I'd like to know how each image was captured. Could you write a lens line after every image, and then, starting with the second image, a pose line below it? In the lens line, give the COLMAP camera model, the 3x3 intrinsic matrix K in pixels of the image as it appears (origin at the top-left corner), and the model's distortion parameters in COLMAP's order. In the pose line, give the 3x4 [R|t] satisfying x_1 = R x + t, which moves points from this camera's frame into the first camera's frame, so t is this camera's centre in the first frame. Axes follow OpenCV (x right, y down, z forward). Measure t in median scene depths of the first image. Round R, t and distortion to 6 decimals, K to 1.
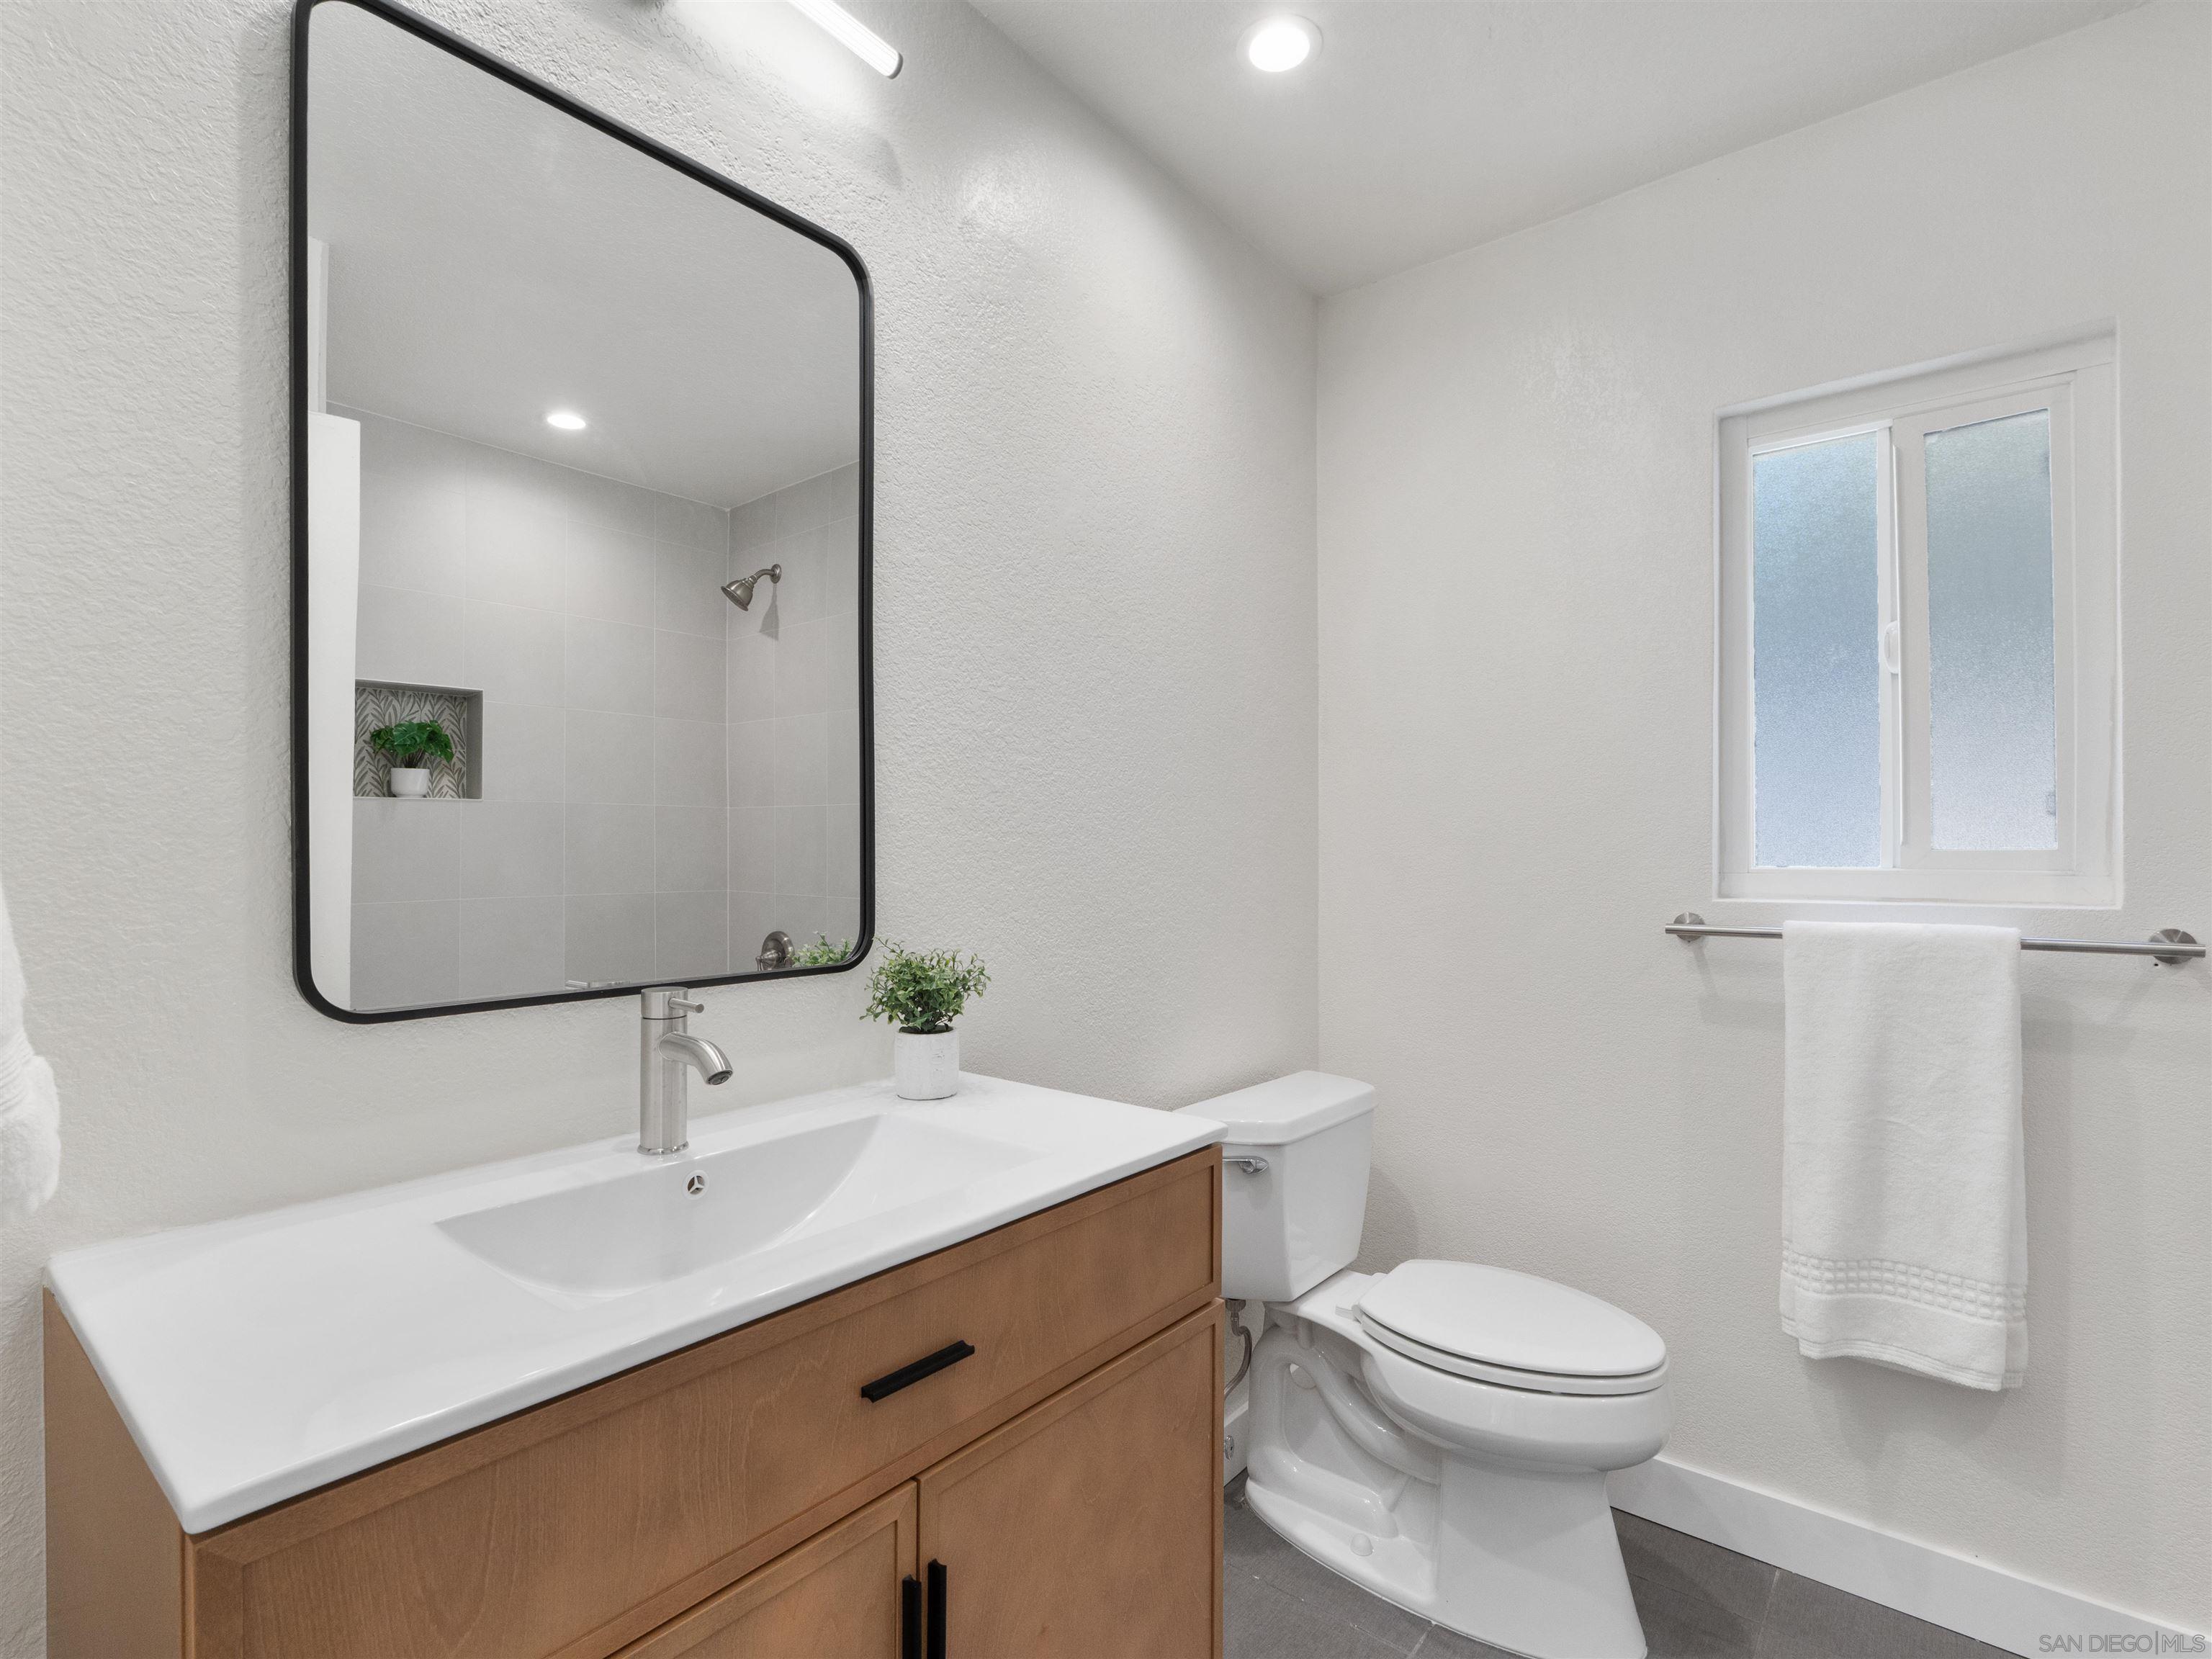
lens RADIAL K [[1058.0, 0, 1109.1], [0, 1058.0, 844.6], [0, 0, 1]] dist [-0.006418, 0.001404]
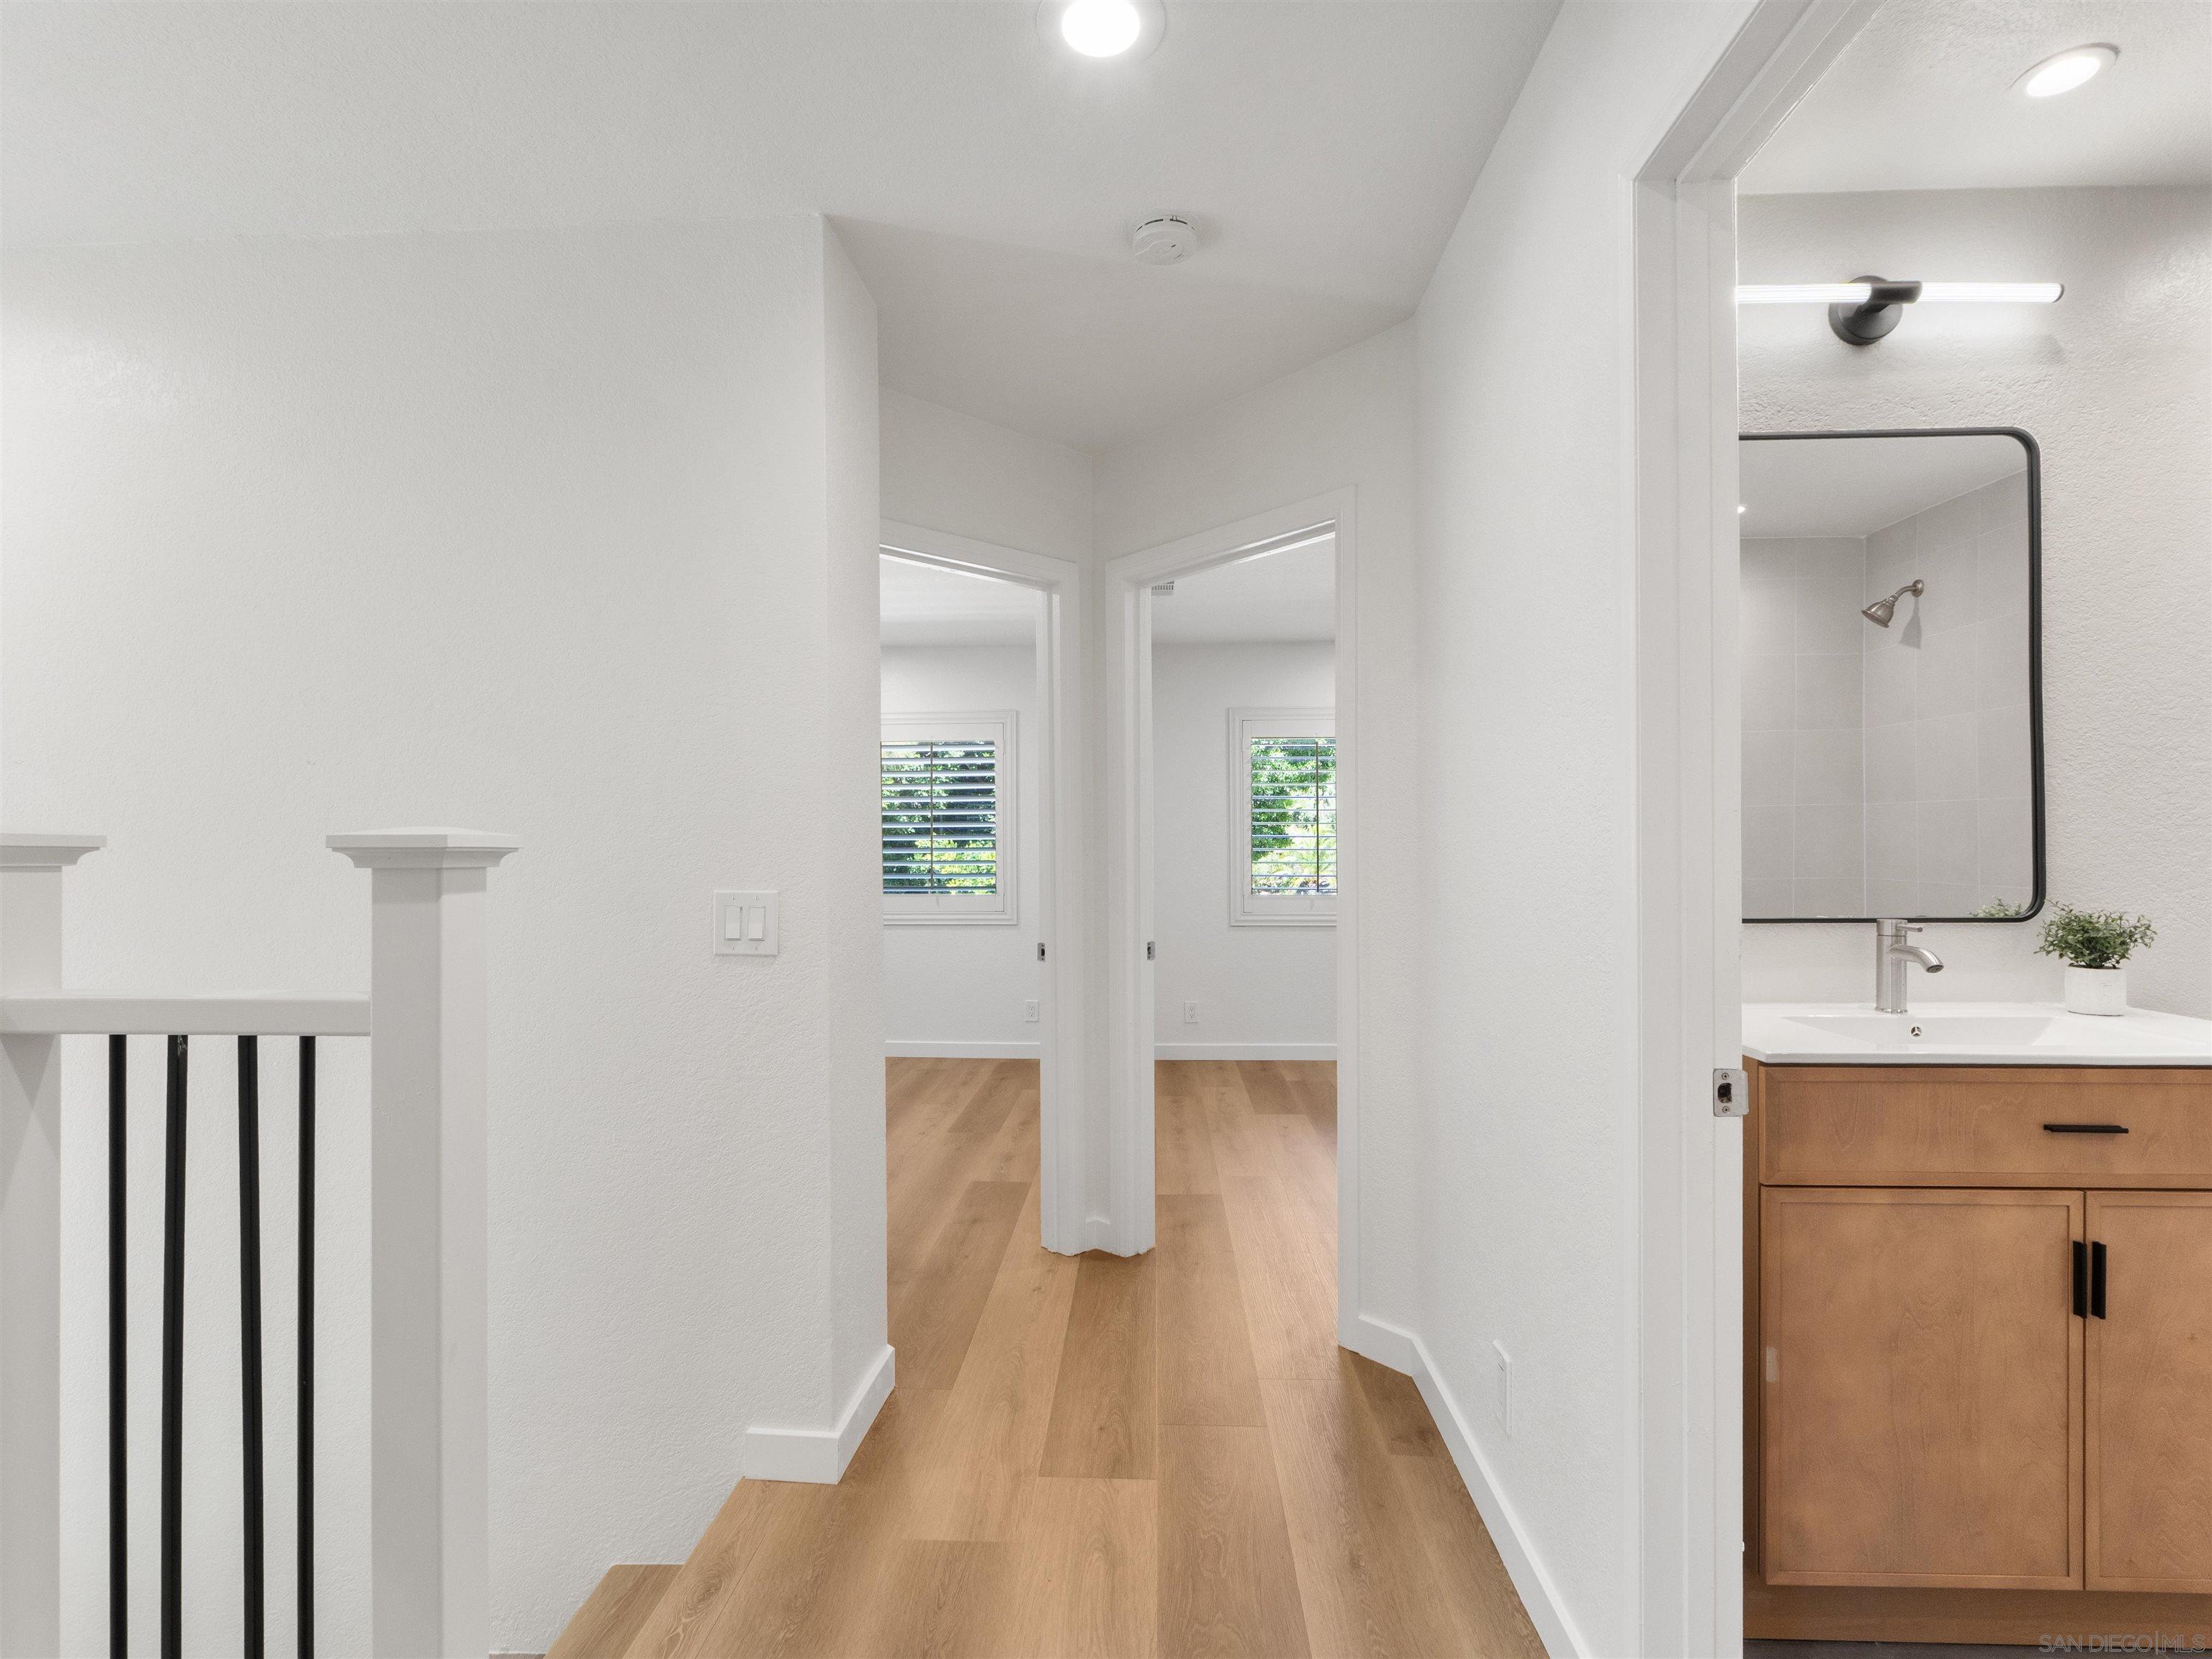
lens RADIAL K [[1058.0, 0, 1115.5], [0, 1058.0, 840.0], [0, 0, 1]] dist [-0.006418, 0.001404]
pose [[0.596930, -0.005789, -0.802272, 0.177180], [0.008096, 0.999967, -0.001192, -0.002433], [0.802253, -0.005783, 0.596957, -0.892325]]
